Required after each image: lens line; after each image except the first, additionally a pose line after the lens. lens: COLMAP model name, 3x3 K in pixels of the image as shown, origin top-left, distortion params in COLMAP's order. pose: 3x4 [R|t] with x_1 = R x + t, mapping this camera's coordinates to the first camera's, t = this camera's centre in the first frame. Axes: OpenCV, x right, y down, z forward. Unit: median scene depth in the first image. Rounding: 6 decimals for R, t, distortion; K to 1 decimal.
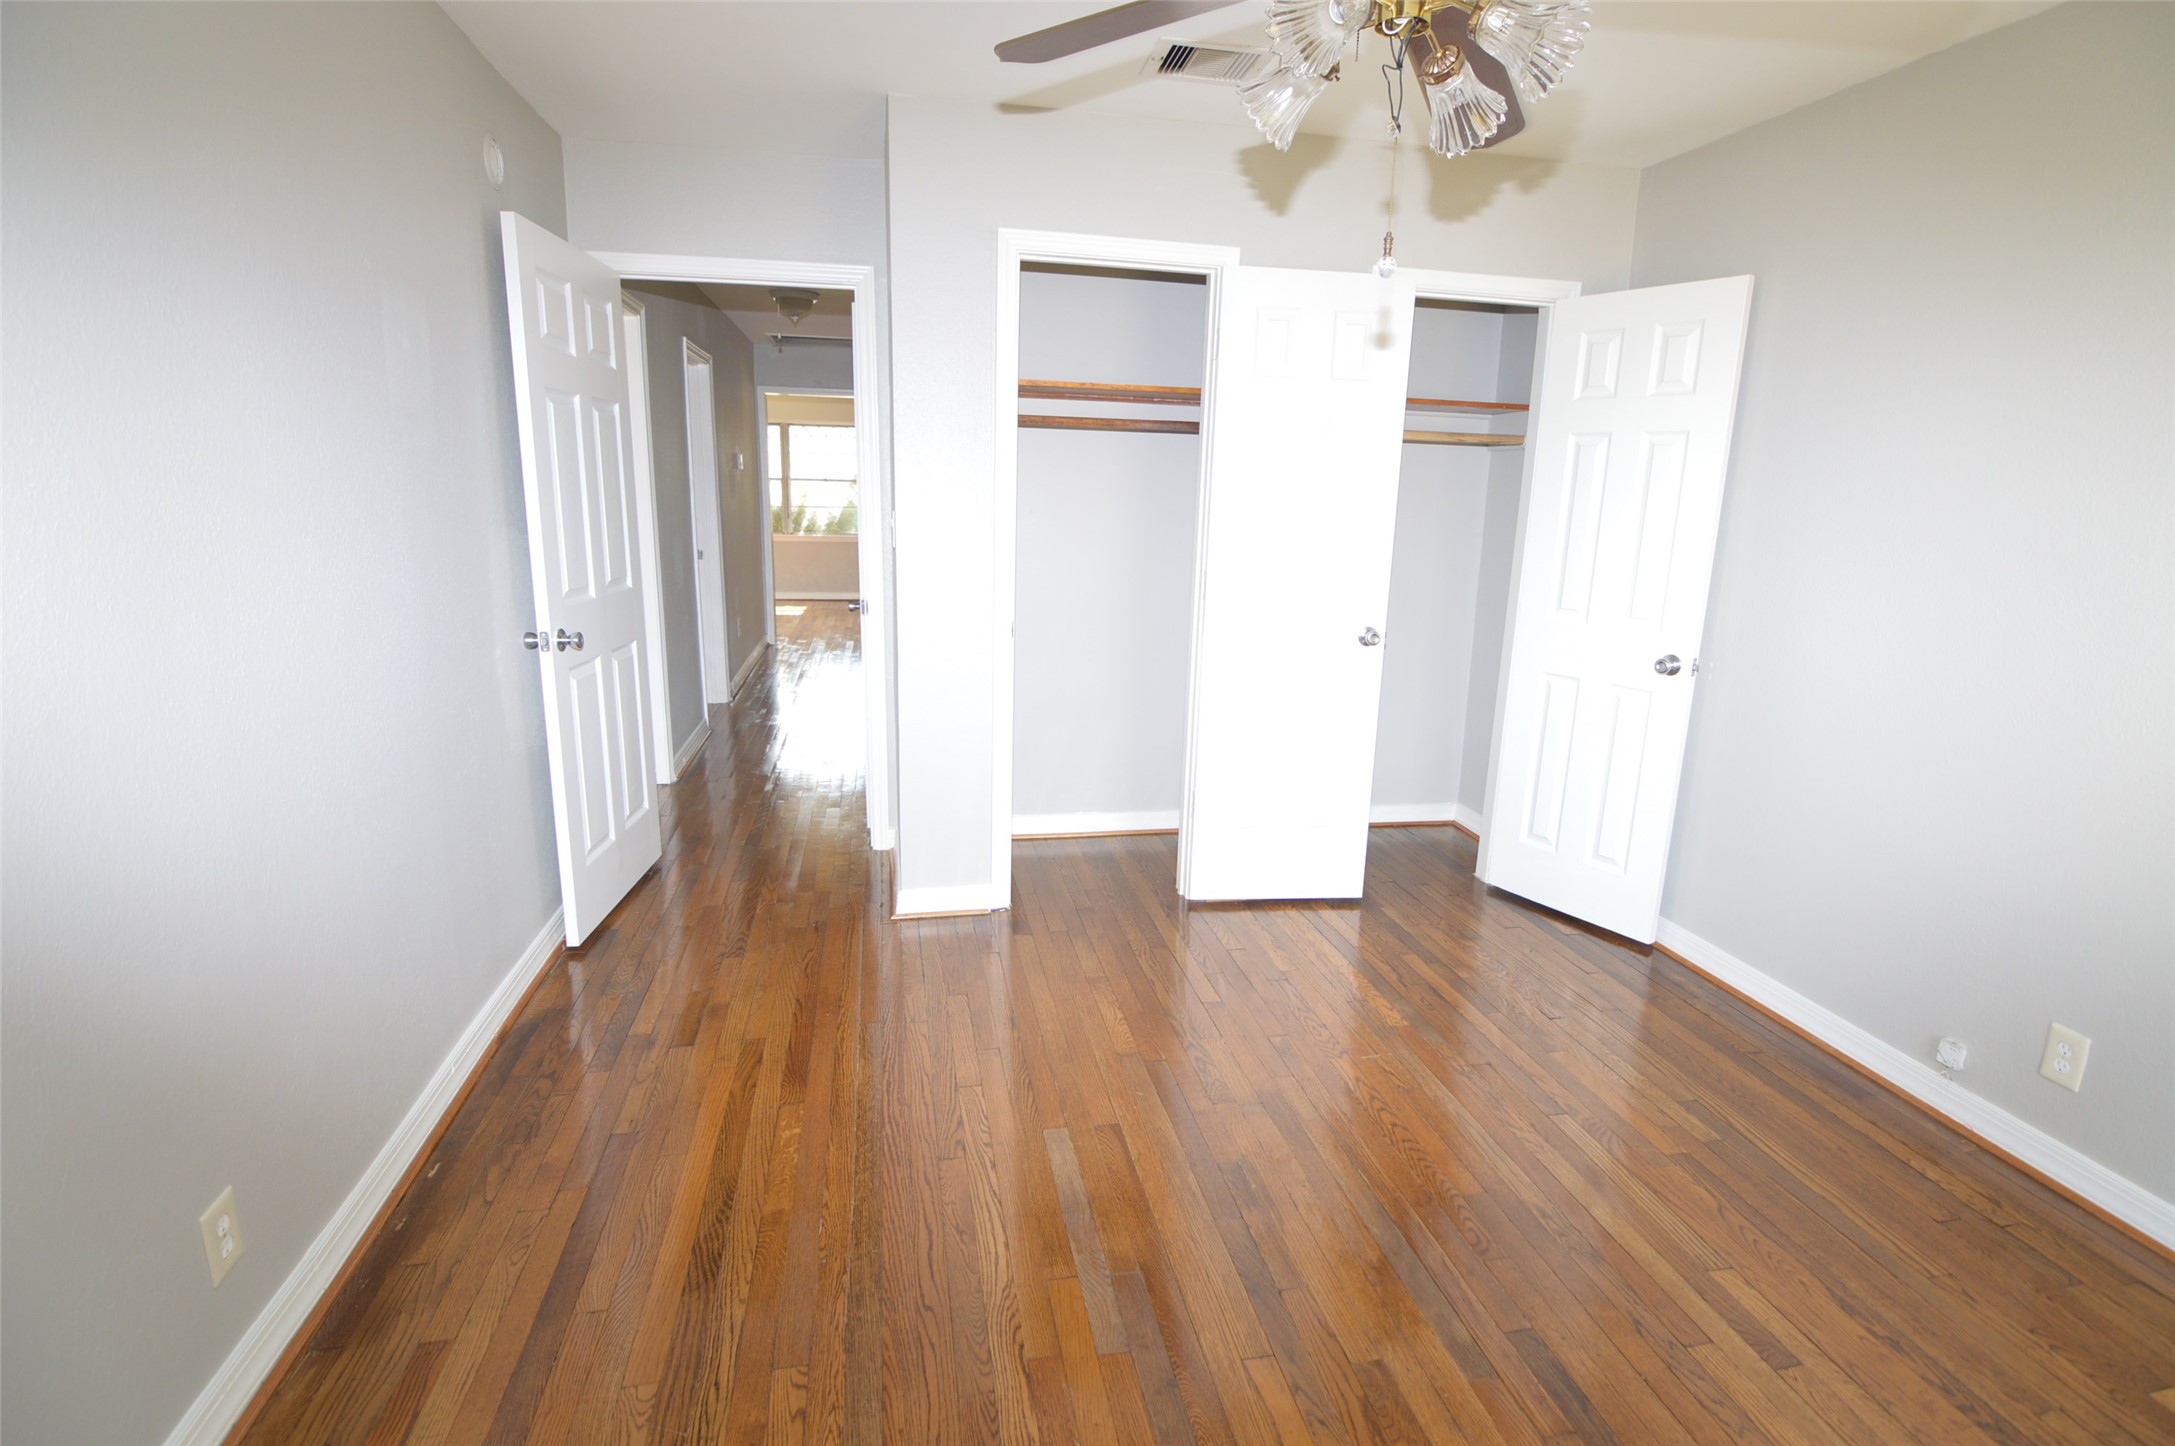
lens RADIAL K [[1068.0, 0, 1102.2], [0, 1068.0, 722.7], [0, 0, 1]] dist [-0.015222, -0.000853]
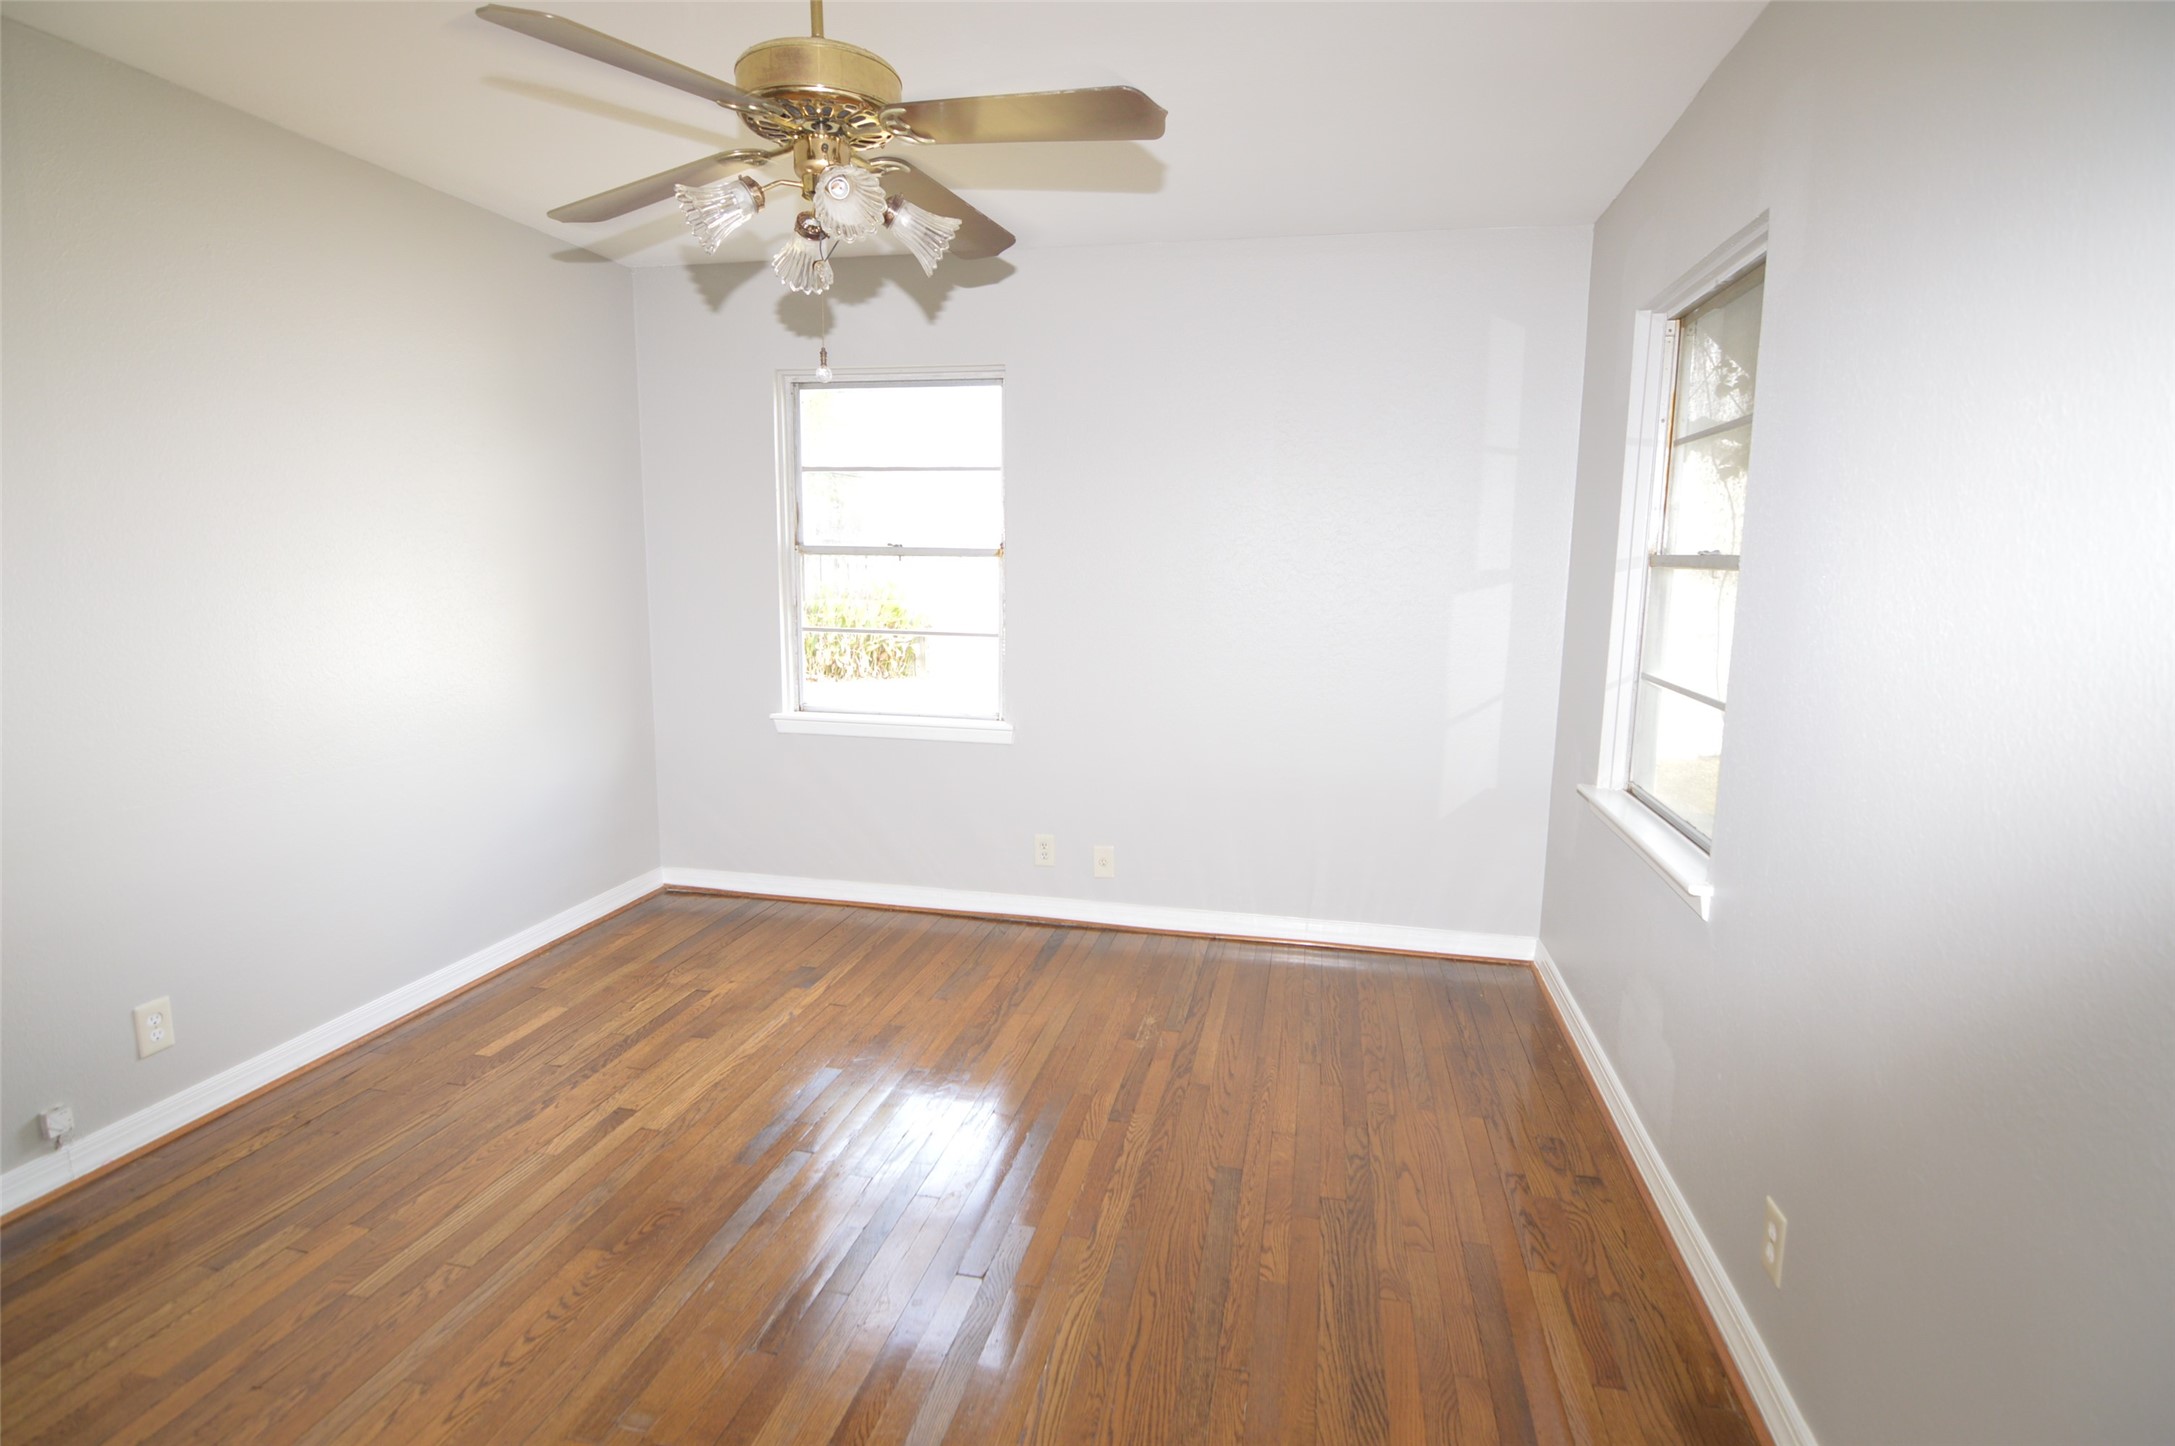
lens RADIAL K [[1068.0, 0, 1102.2], [0, 1068.0, 722.7], [0, 0, 1]] dist [-0.015222, -0.000853]
pose [[-0.919535, -0.097065, 0.380833, -0.473292], [0.049431, 0.932760, 0.357092, -0.393385], [-0.389887, 0.347184, -0.852908, 1.739440]]
